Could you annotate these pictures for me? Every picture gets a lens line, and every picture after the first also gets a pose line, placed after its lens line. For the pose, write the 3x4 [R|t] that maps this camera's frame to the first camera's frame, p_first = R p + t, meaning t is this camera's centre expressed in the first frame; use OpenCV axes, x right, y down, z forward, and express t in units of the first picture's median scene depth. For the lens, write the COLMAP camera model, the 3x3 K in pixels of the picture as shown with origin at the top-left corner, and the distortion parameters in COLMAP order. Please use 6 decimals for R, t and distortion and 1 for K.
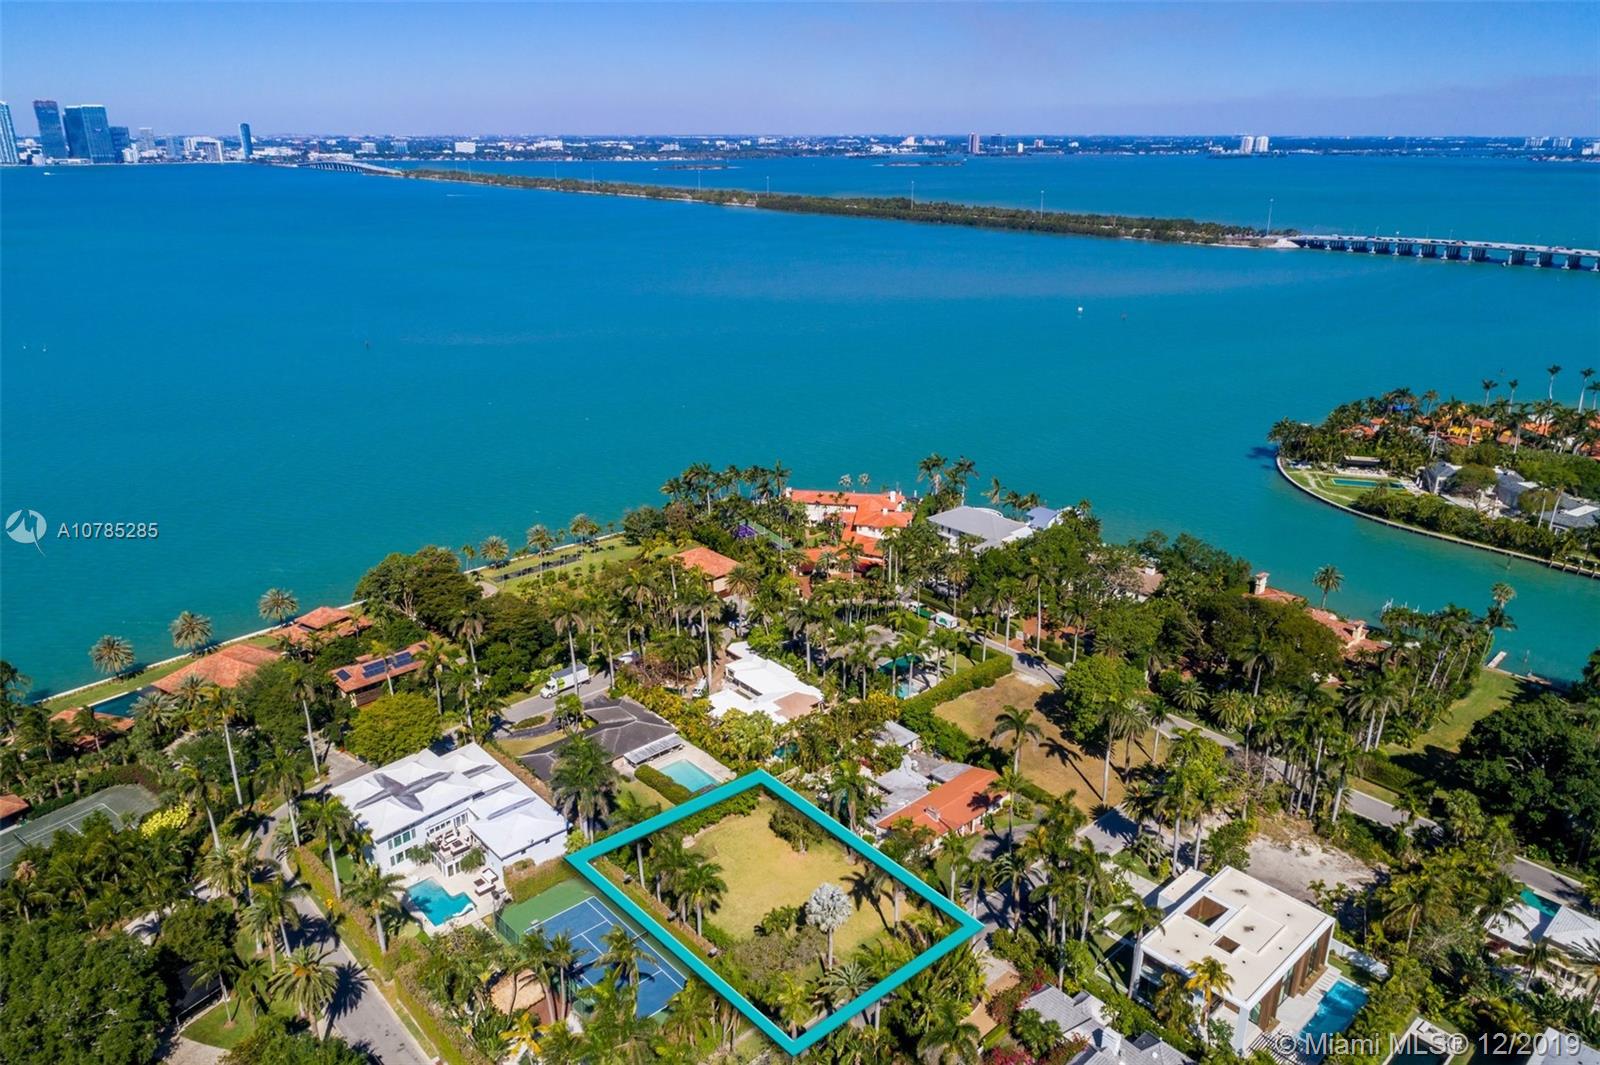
lens RADIAL K [[1079.7, 0, 800.0], [0, 1079.7, 532.5], [0, 0, 1]] dist [-0.003872, -0.008659]
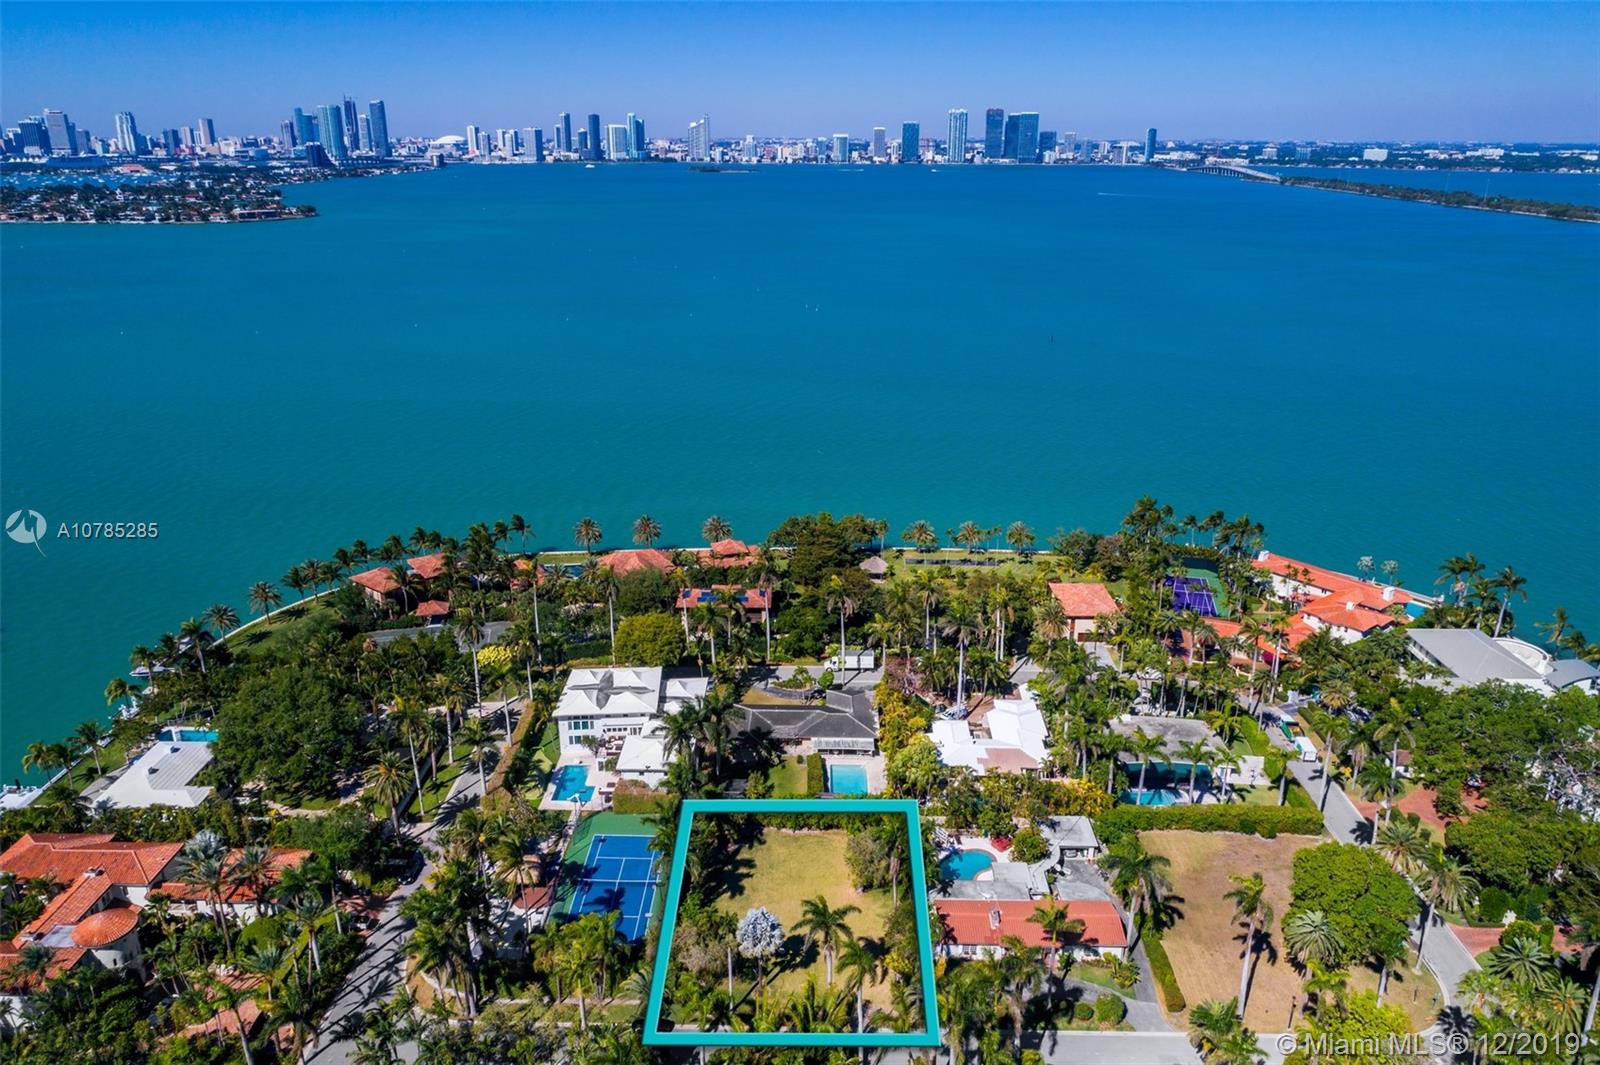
lens RADIAL K [[1079.7, 0, 800.0], [0, 1079.7, 532.5], [0, 0, 1]] dist [-0.003872, -0.008659]
pose [[0.729877, 0.235104, -0.641876, 0.356276], [-0.237980, 0.967647, 0.083820, -0.053558], [0.640816, 0.091575, 0.762213, 0.157022]]
